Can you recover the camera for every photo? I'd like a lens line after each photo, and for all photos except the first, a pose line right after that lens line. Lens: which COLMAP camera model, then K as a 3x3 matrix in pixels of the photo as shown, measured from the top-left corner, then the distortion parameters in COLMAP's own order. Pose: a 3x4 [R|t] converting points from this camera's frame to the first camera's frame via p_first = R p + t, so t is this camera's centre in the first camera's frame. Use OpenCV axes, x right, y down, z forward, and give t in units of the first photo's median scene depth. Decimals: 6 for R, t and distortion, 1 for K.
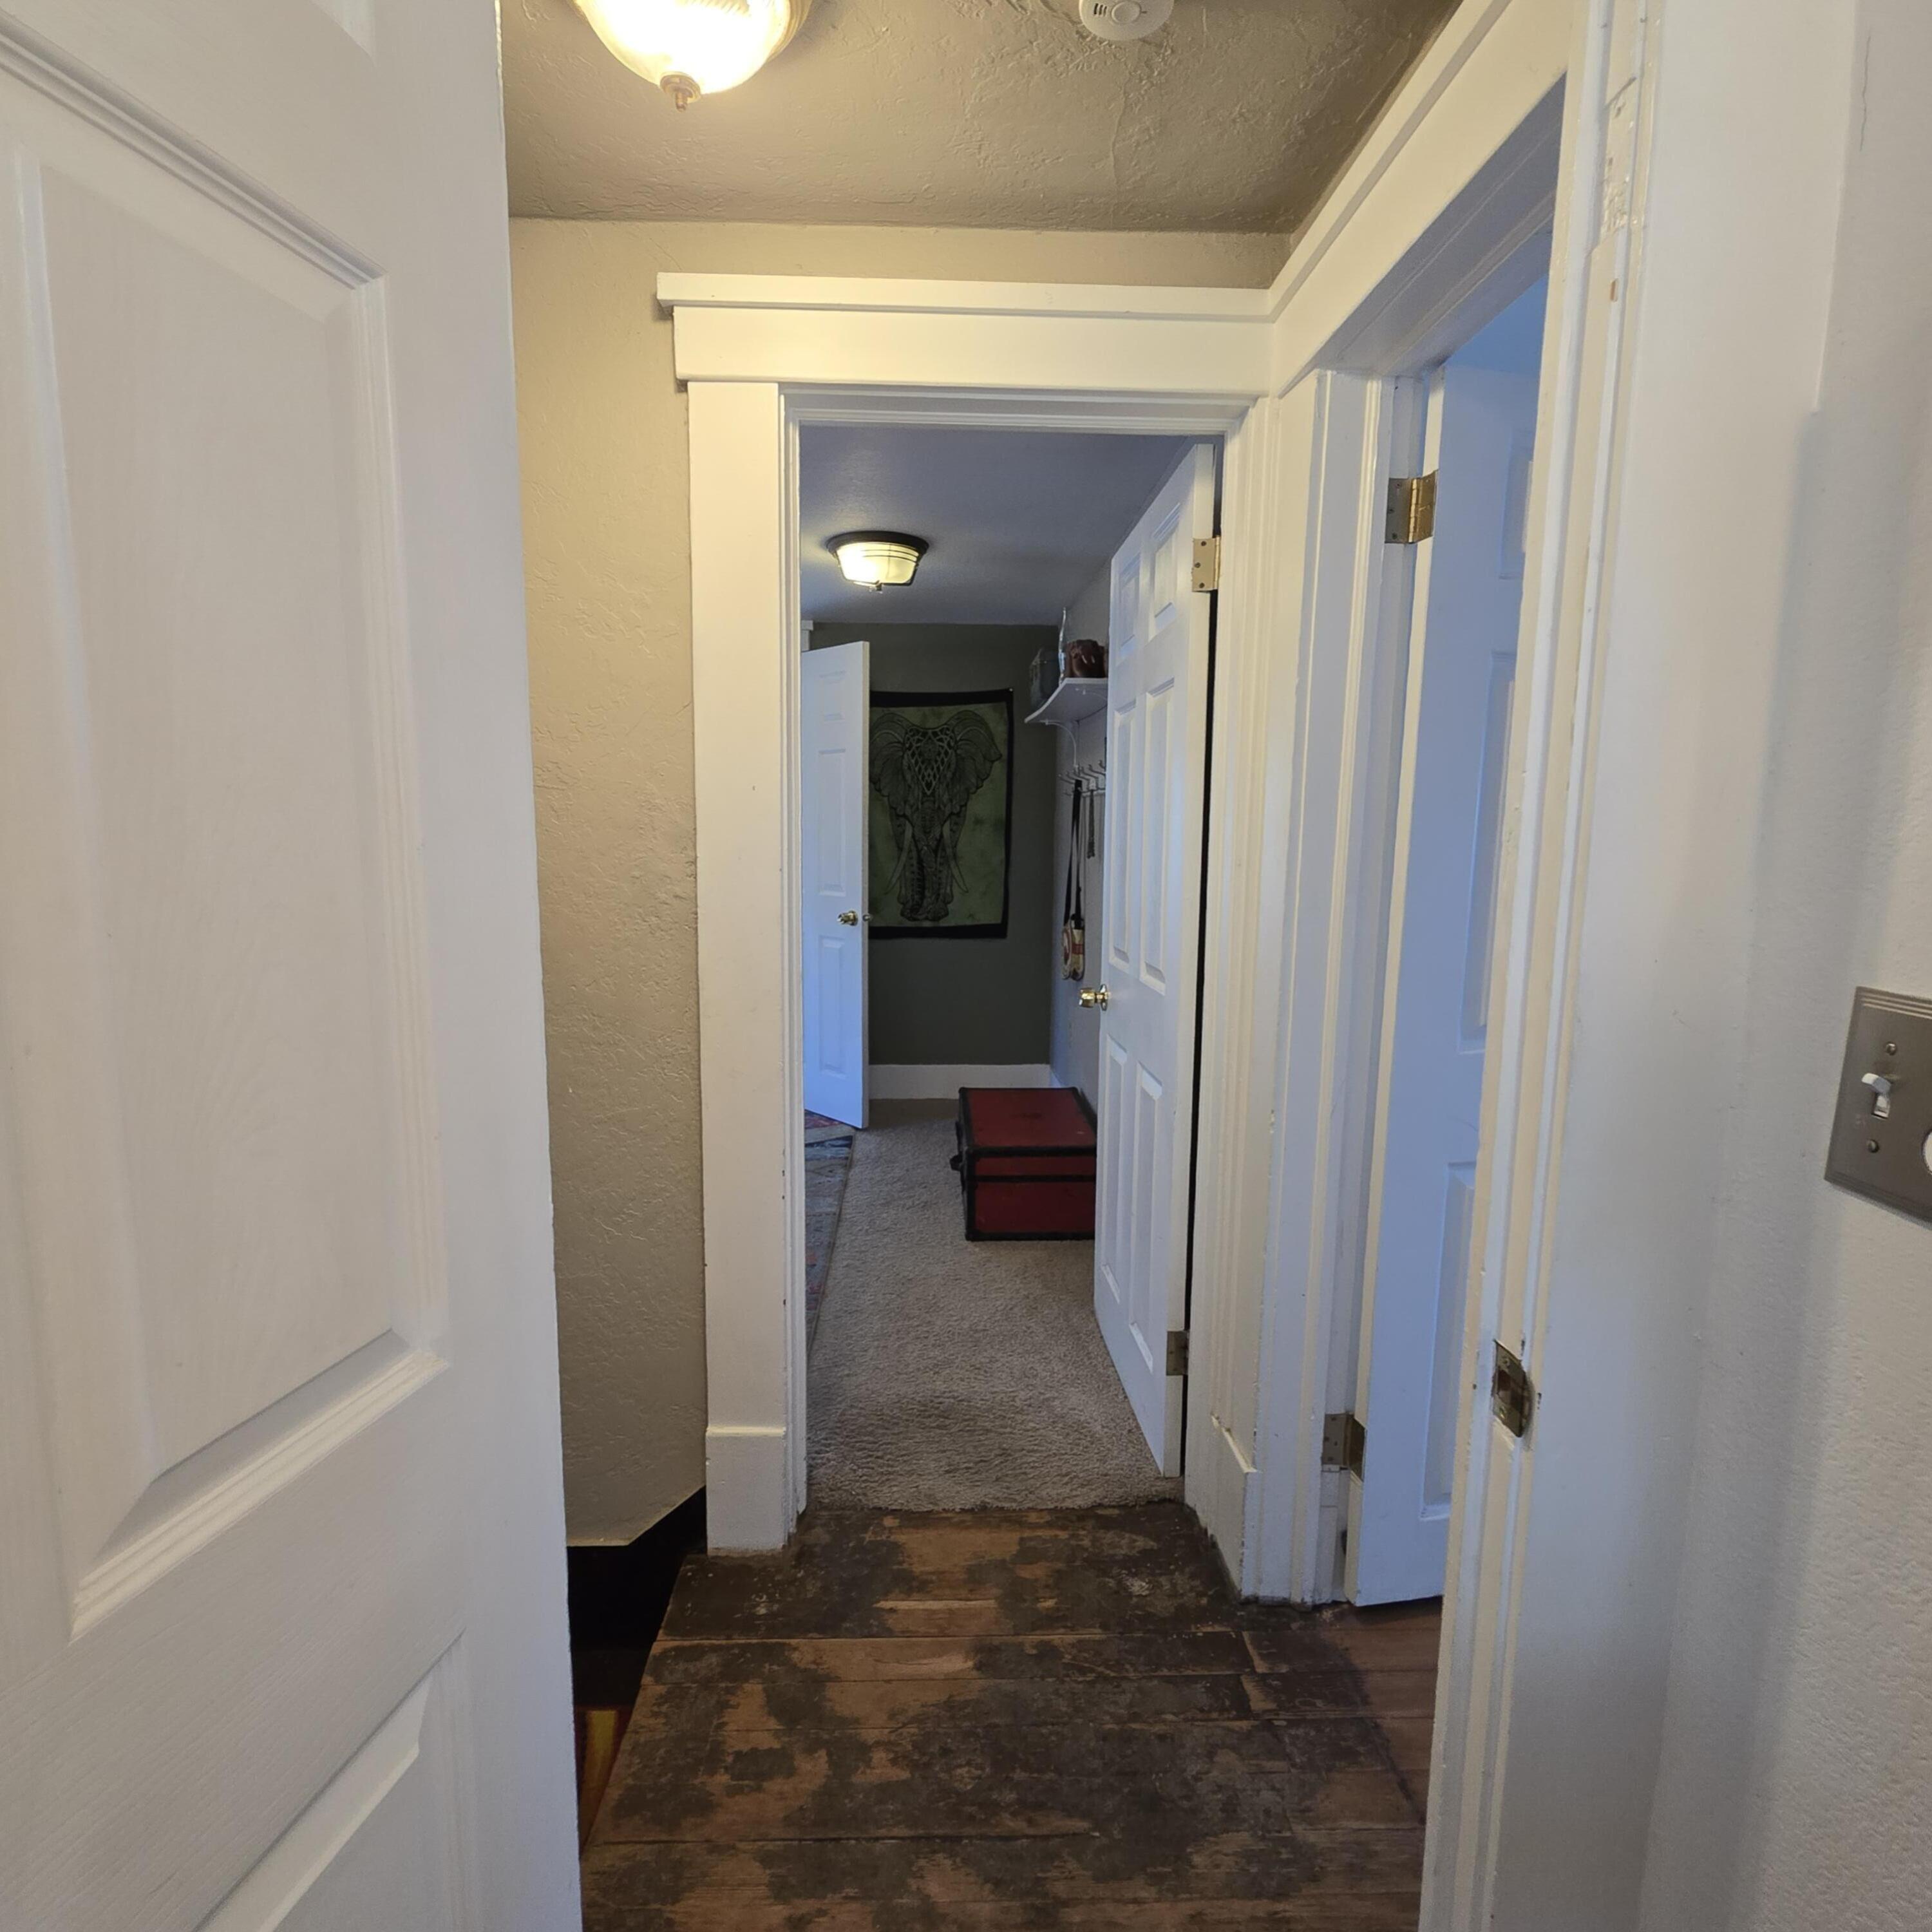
lens RADIAL K [[1041.1, 0, 965.8], [0, 1041.1, 963.0], [0, 0, 1]] dist [0.002167, -0.000937]
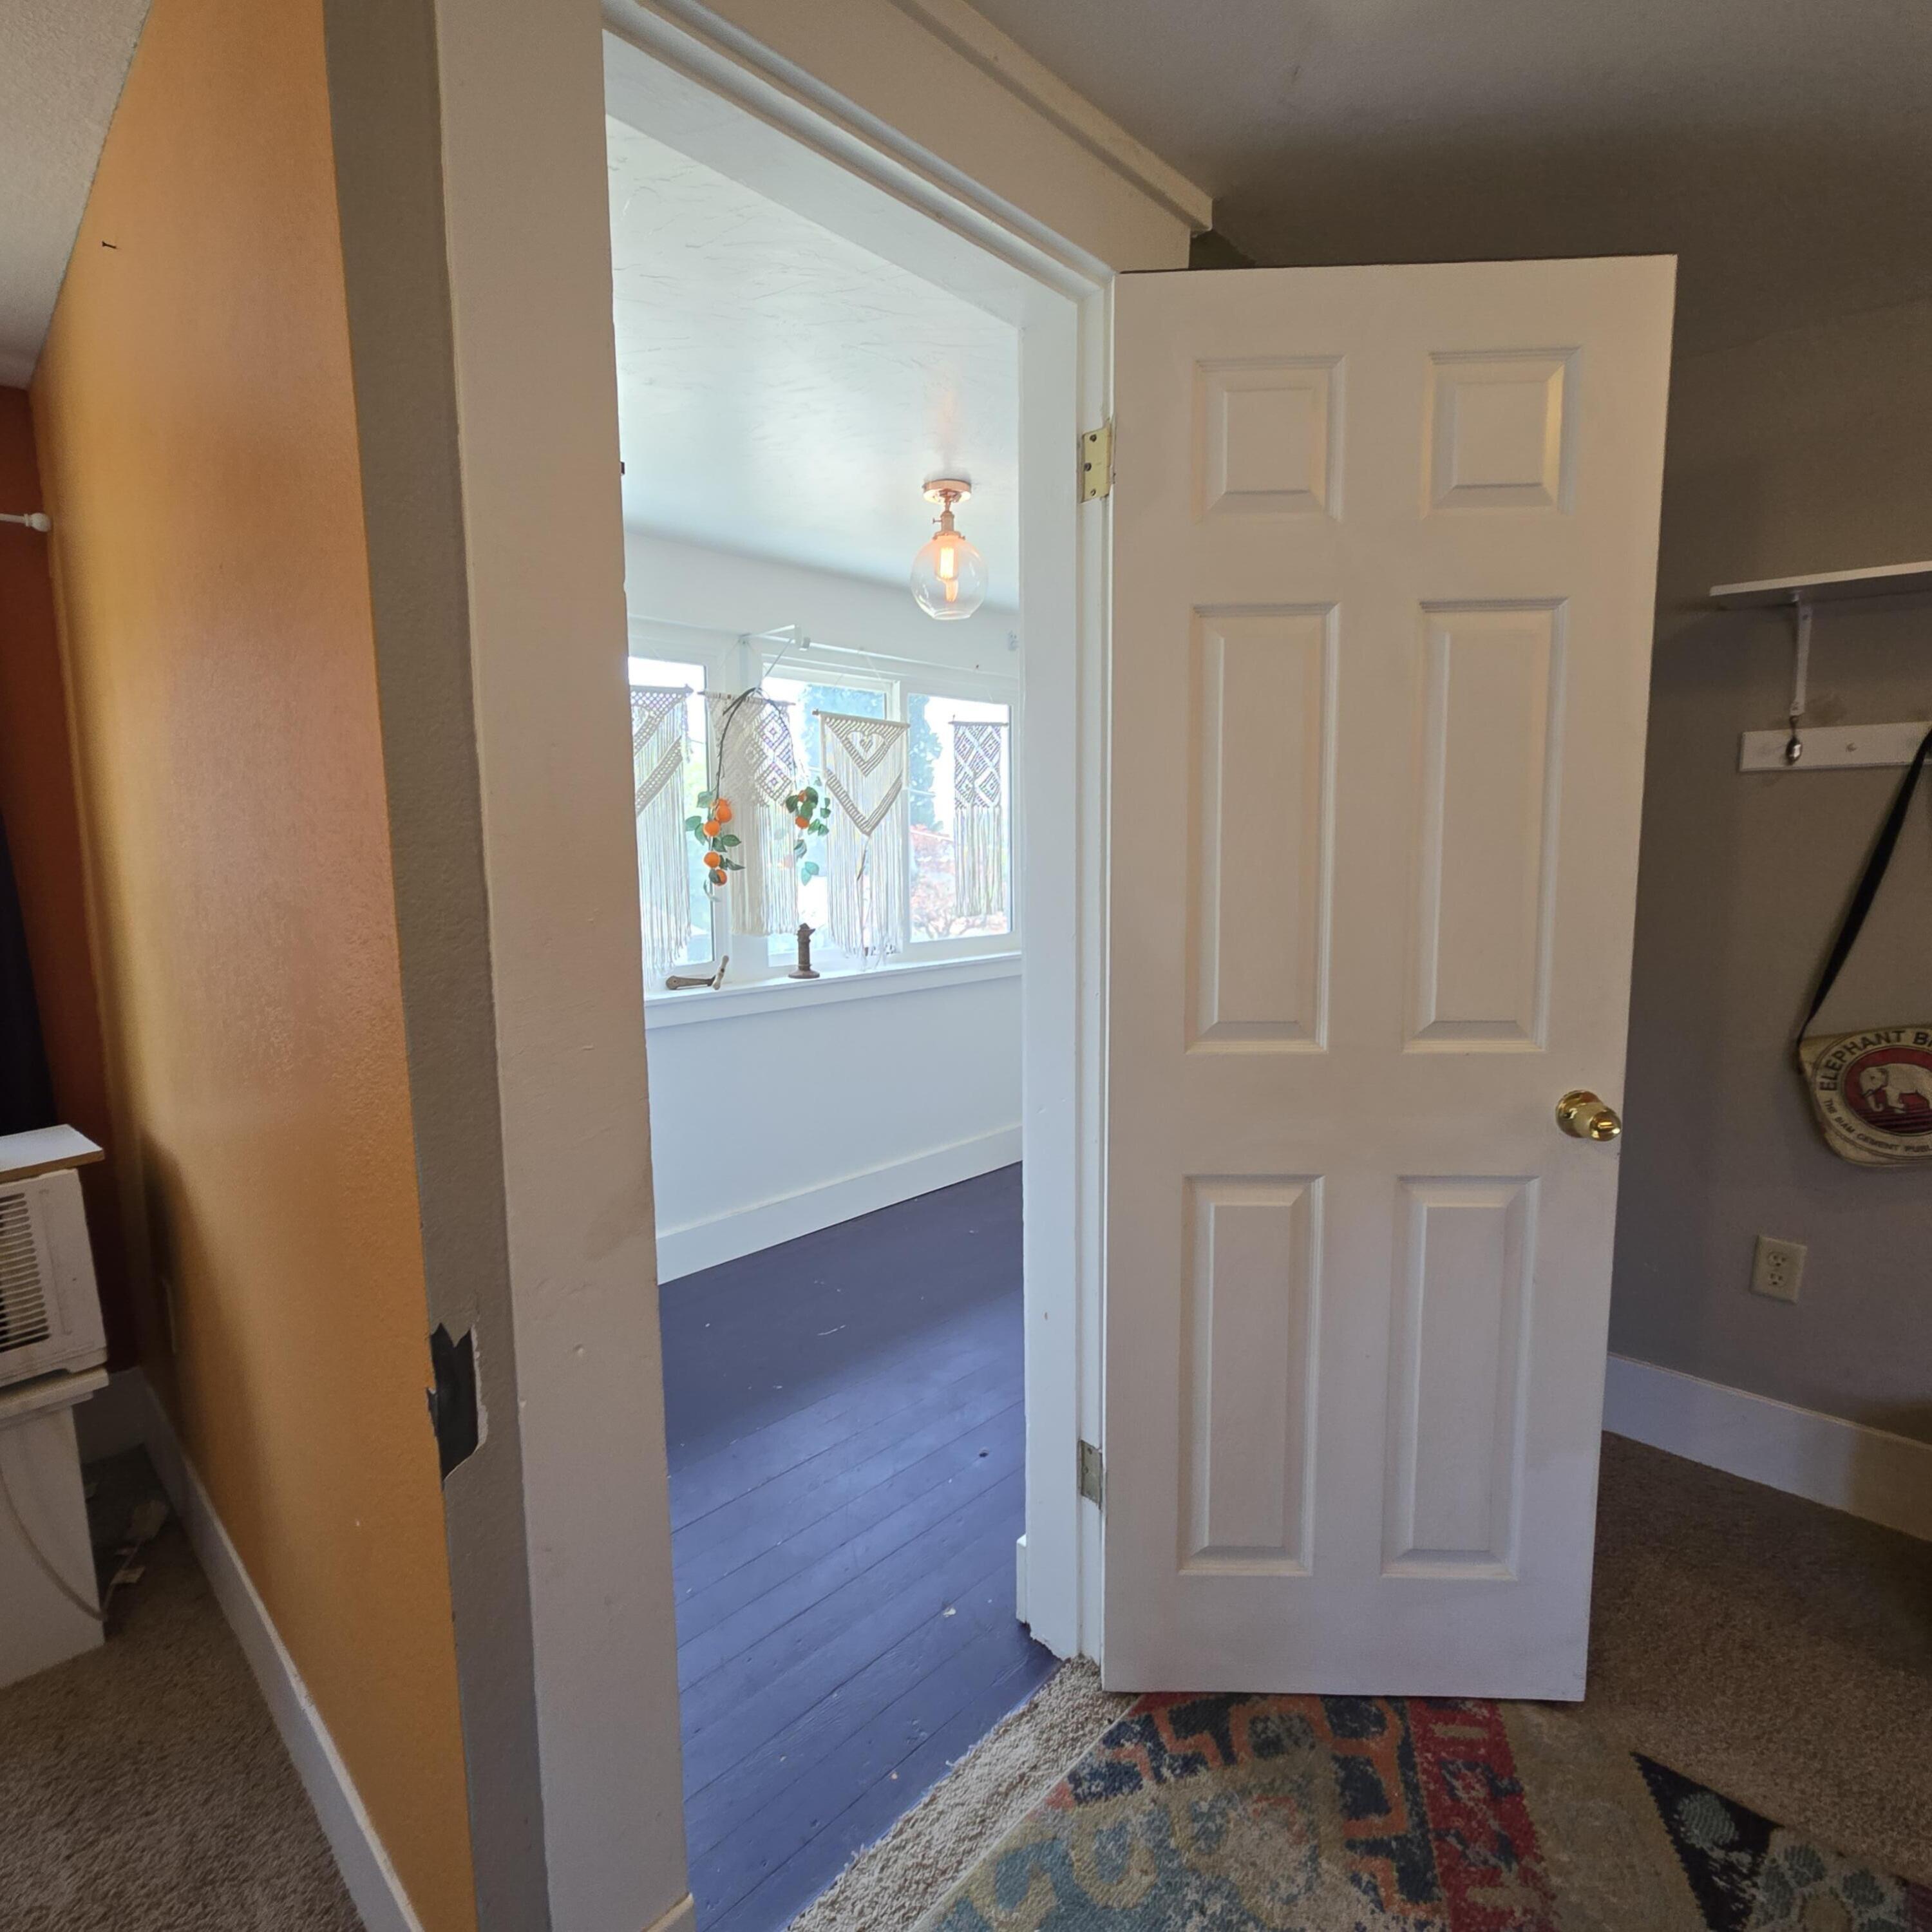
lens RADIAL K [[1041.1, 0, 969.0], [0, 1041.1, 961.8], [0, 0, 1]] dist [0.002167, -0.000937]
pose [[0.718904, -0.093458, 0.688798, -0.565774], [0.107932, 0.993910, 0.022208, -0.143225], [-0.686679, 0.058378, 0.724613, 1.064257]]
